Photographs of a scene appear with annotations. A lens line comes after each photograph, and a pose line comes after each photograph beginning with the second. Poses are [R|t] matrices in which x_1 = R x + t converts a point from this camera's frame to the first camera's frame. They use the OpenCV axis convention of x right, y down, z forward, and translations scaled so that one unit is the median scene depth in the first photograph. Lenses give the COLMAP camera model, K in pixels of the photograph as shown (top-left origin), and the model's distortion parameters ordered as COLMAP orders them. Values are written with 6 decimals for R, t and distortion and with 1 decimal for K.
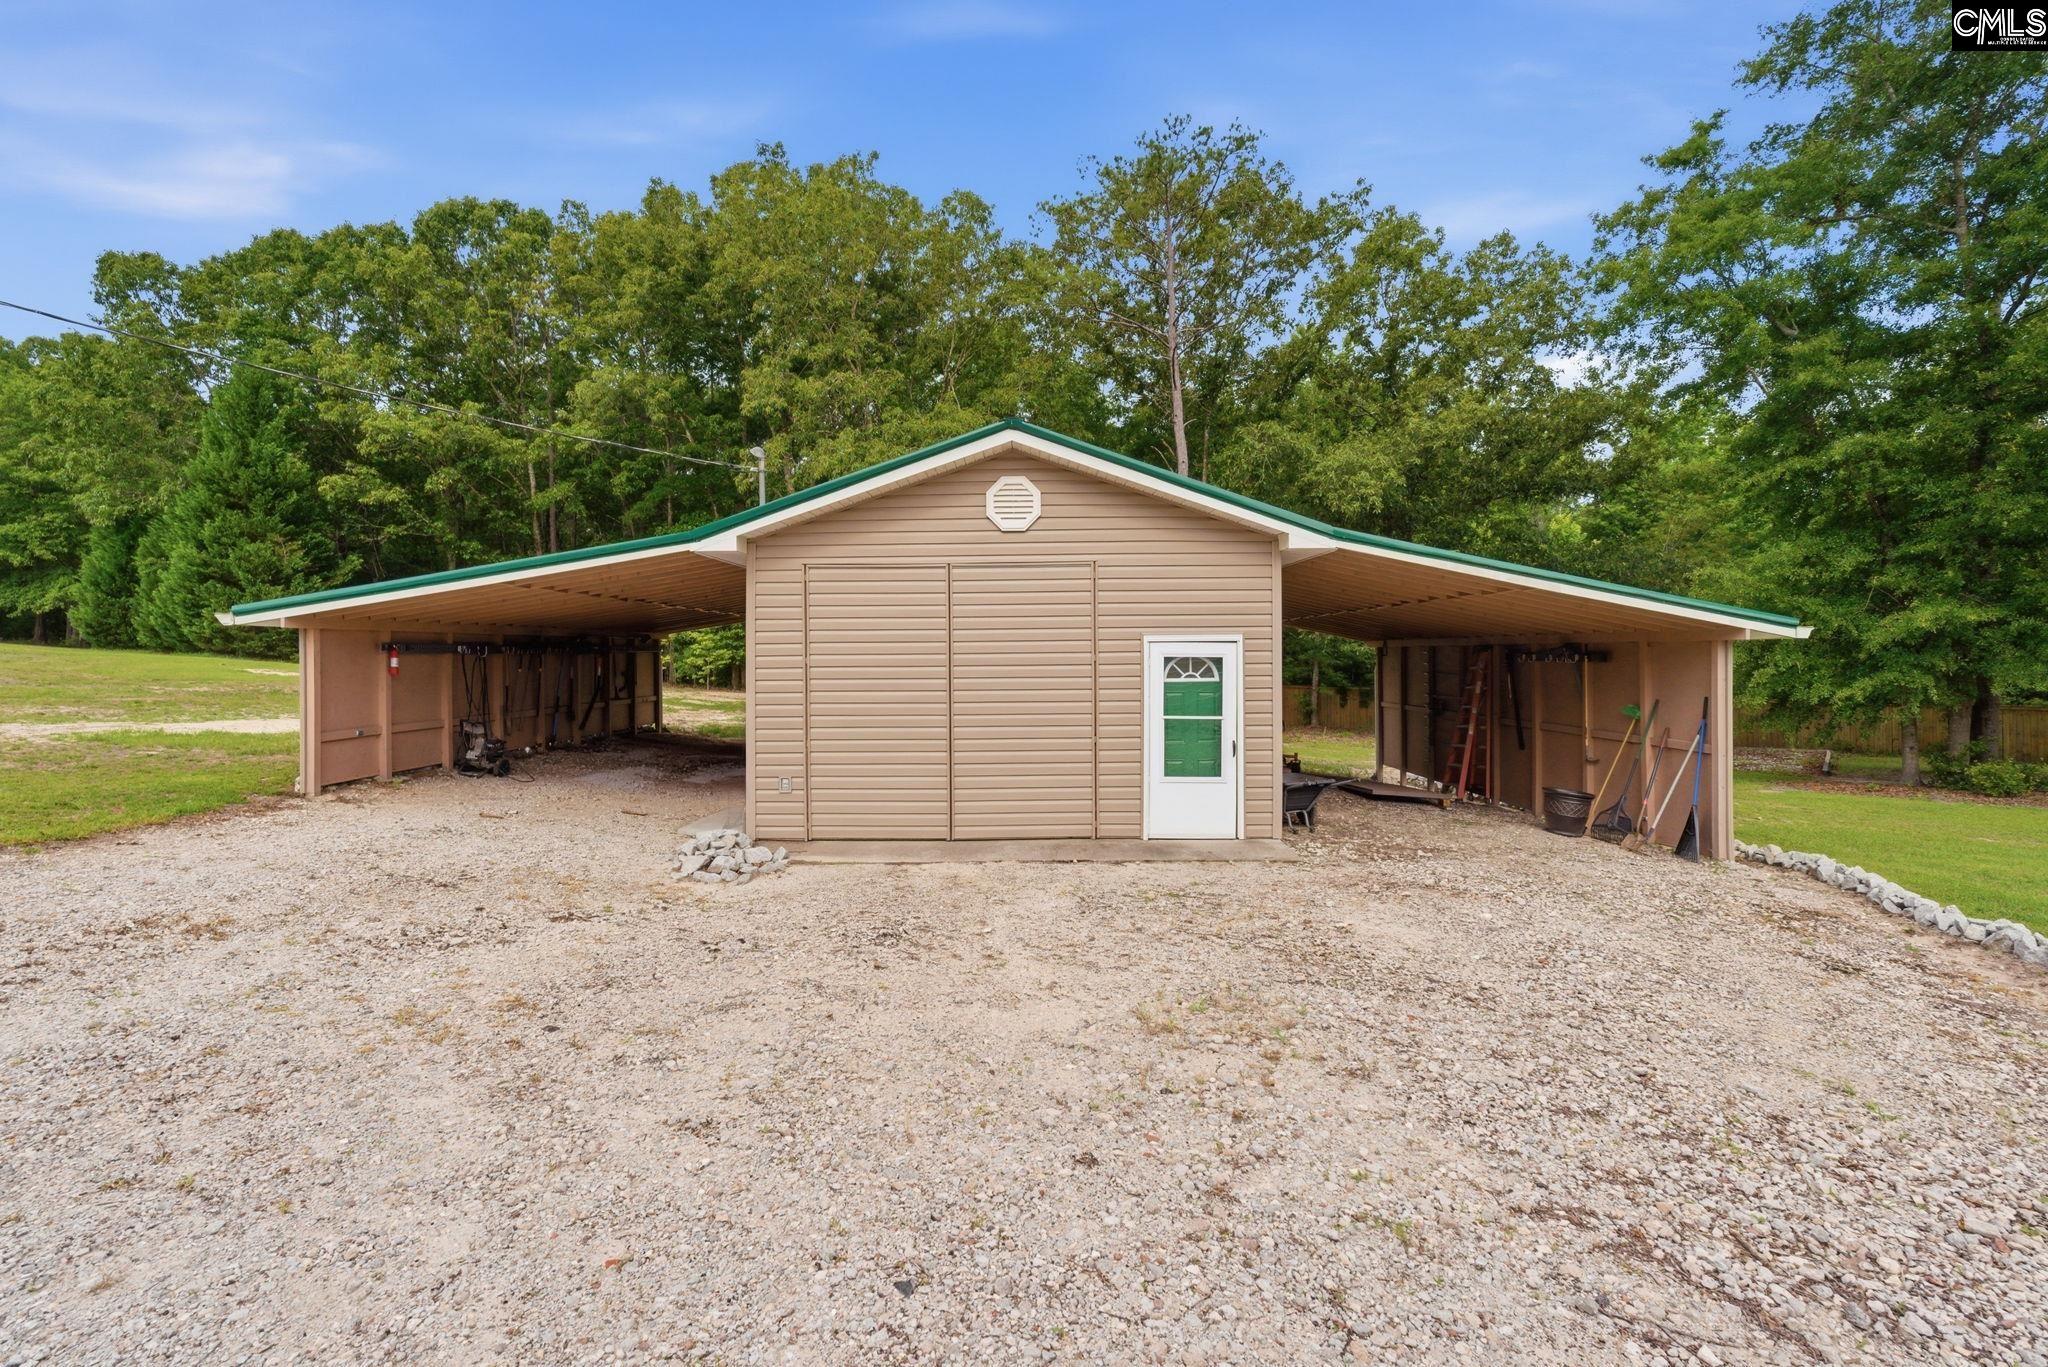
lens RADIAL K [[941.0, 0, 1044.4], [0, 941.0, 664.0], [0, 0, 1]] dist [0.007362, 0.000015]
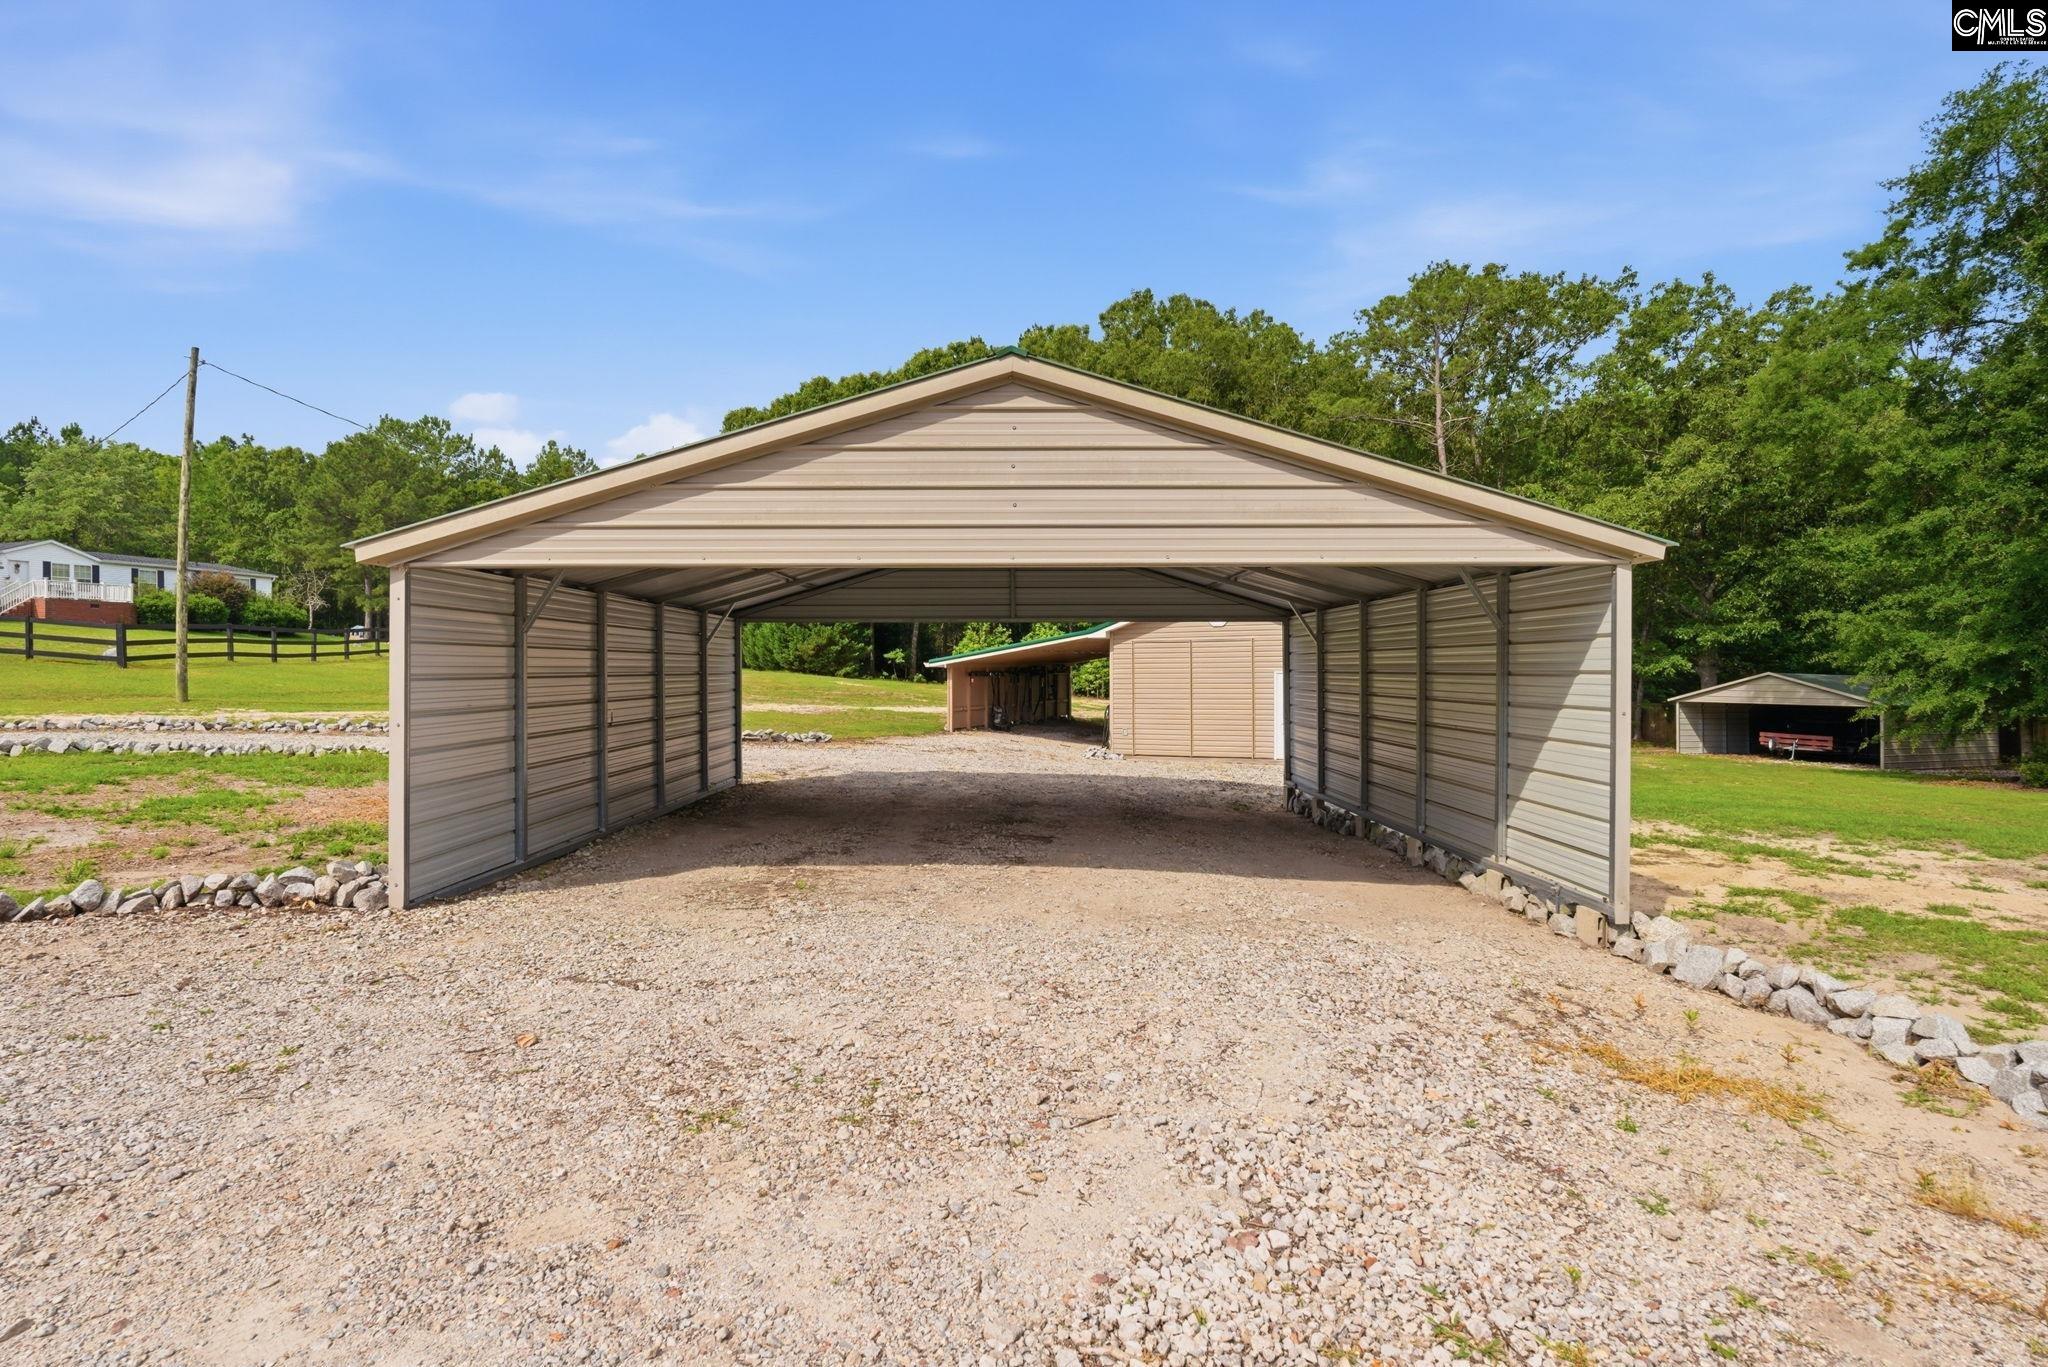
lens RADIAL K [[1045.1, 0, 1009.3], [0, 1045.1, 664.9], [0, 0, 1]] dist [-0.002147, -0.000801]
pose [[0.909261, -0.002942, -0.416216, 0.486104], [-0.001839, 0.999937, -0.011087, -0.012710], [0.416223, 0.010846, 0.909198, -1.327781]]
